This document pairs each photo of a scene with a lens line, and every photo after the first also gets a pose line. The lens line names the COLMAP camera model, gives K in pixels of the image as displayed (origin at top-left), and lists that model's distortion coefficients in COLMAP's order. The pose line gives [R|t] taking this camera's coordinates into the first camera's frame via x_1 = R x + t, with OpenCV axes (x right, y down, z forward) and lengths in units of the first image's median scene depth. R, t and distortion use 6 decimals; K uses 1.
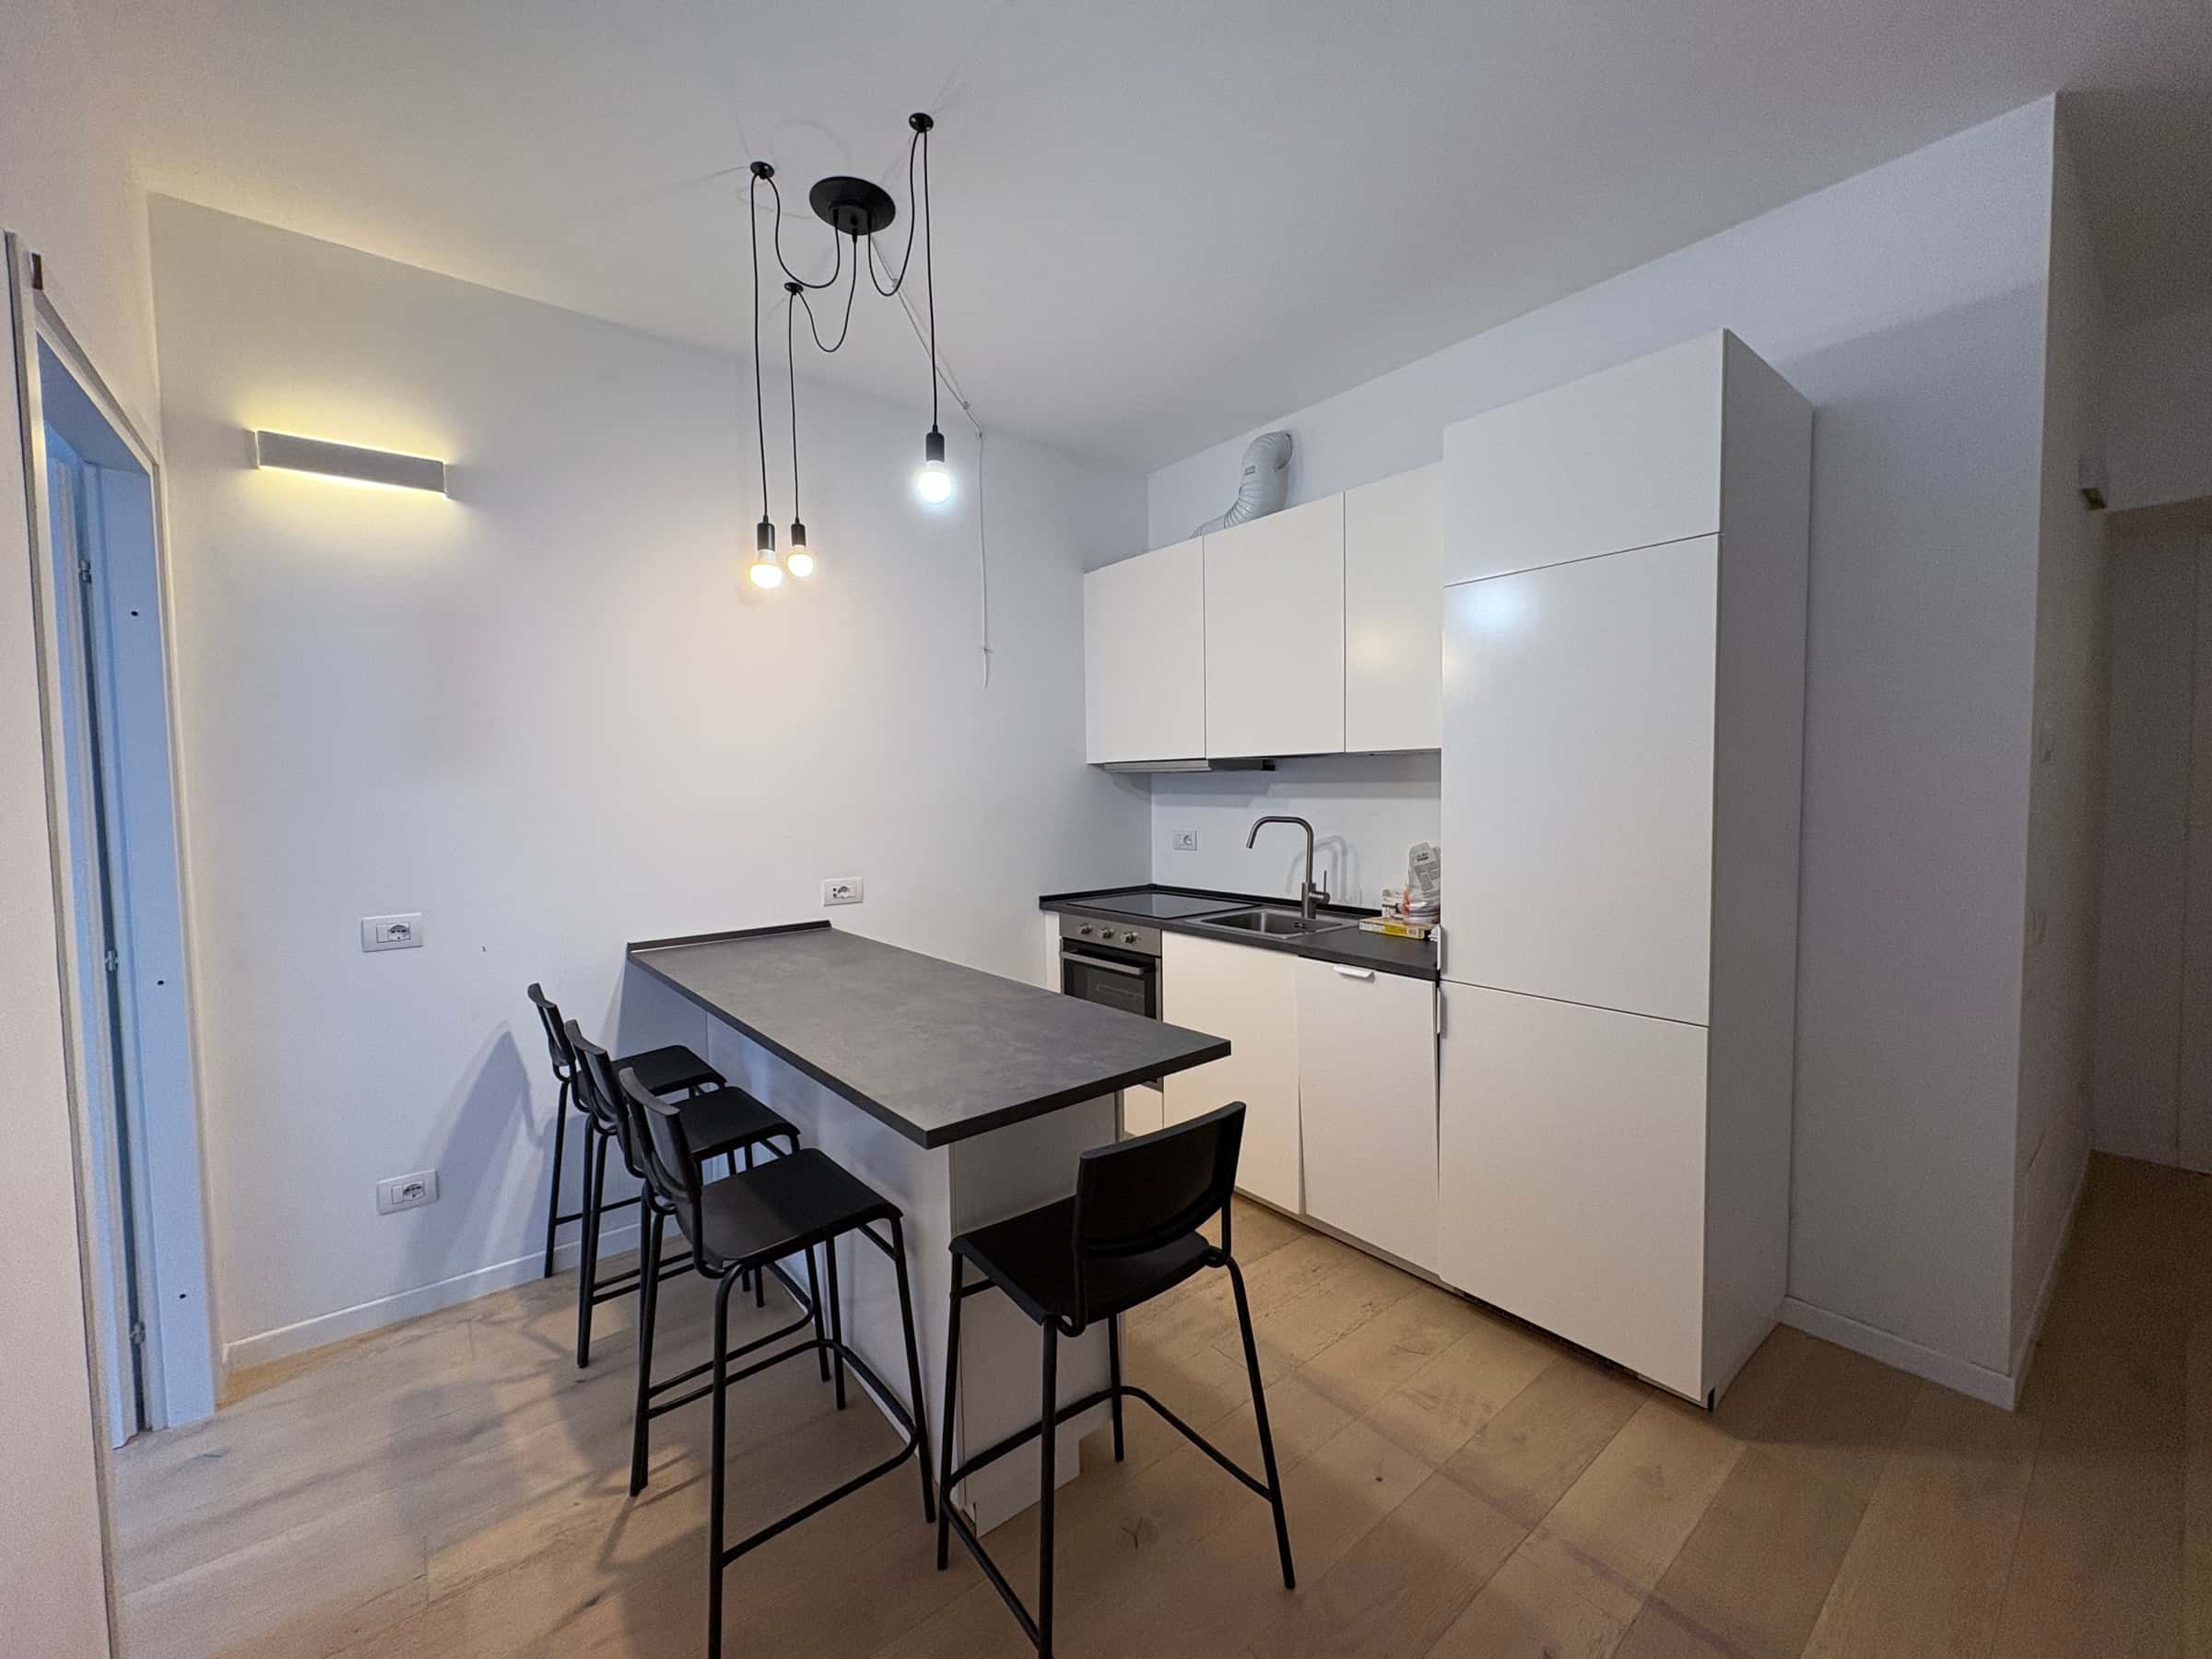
lens RADIAL K [[878.2, 0, 1103.0], [0, 878.2, 827.1], [0, 0, 1]] dist [0.000236, 0.000018]
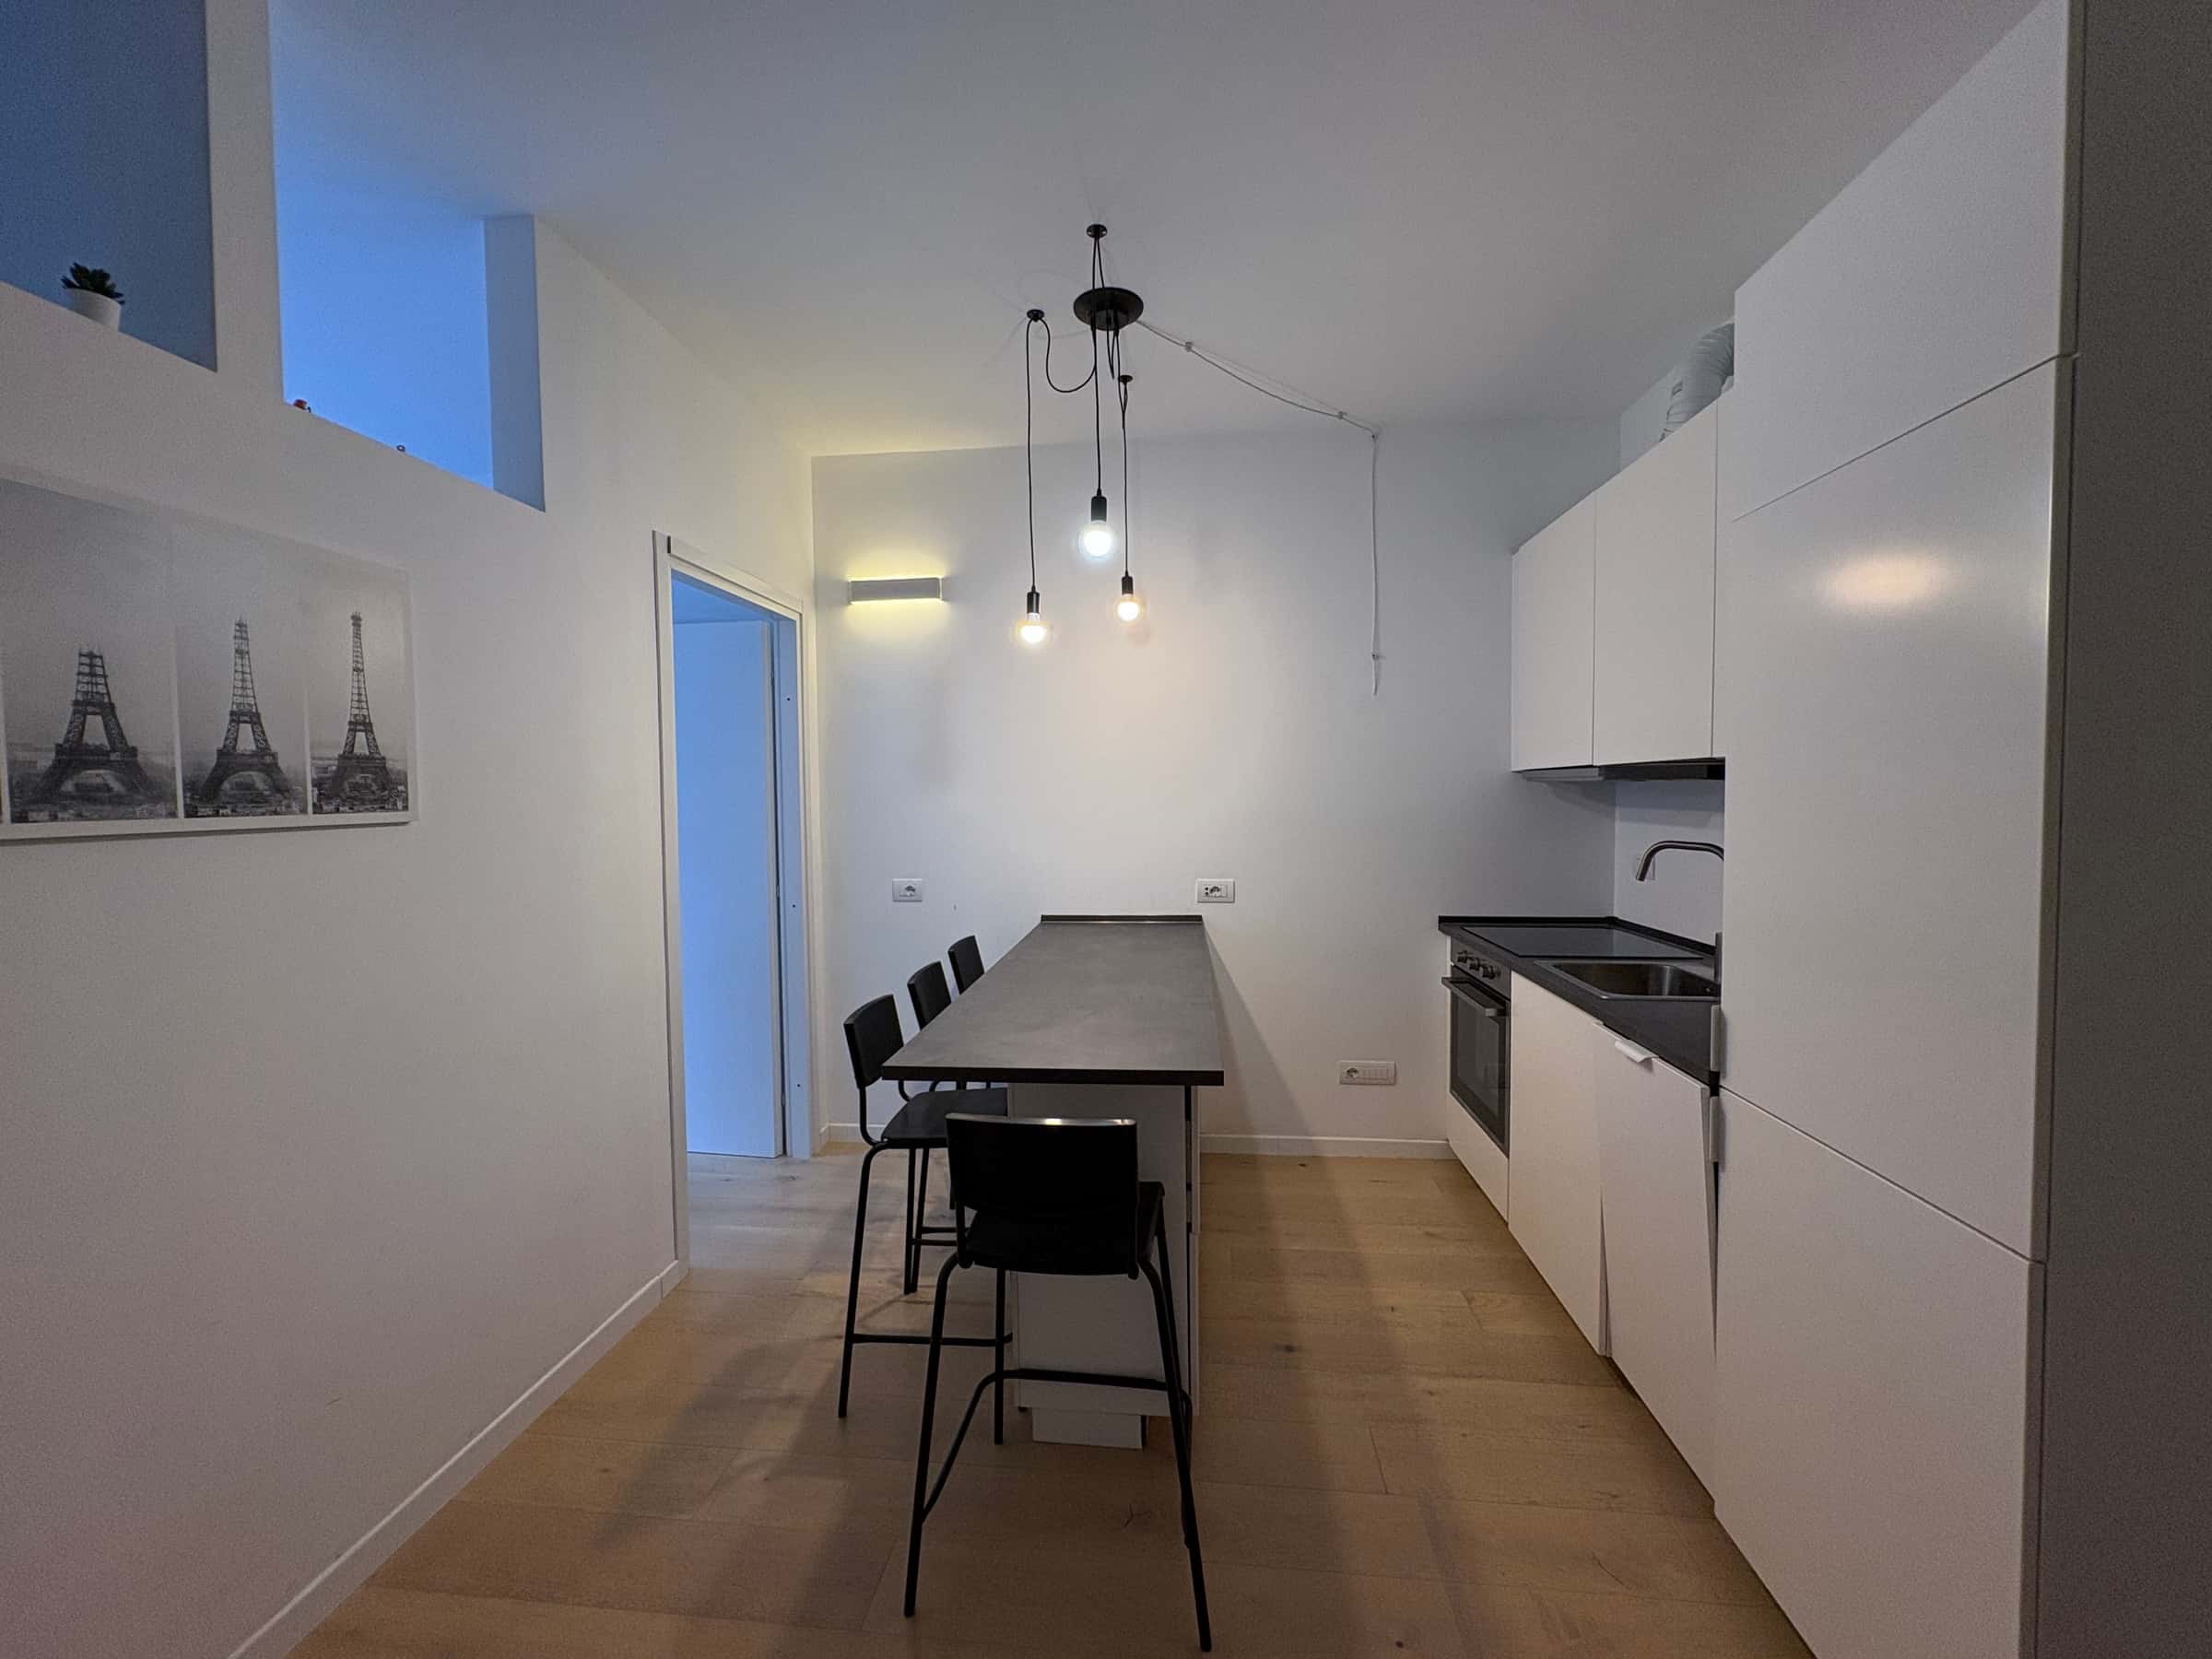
lens RADIAL K [[878.2, 0, 1103.7], [0, 878.2, 827.3], [0, 0, 1]] dist [0.000236, 0.000018]
pose [[0.707164, 0.034349, -0.706215, 0.560290], [-0.034328, 0.999309, 0.014229, -0.026341], [0.706216, 0.014181, 0.707854, 0.167415]]
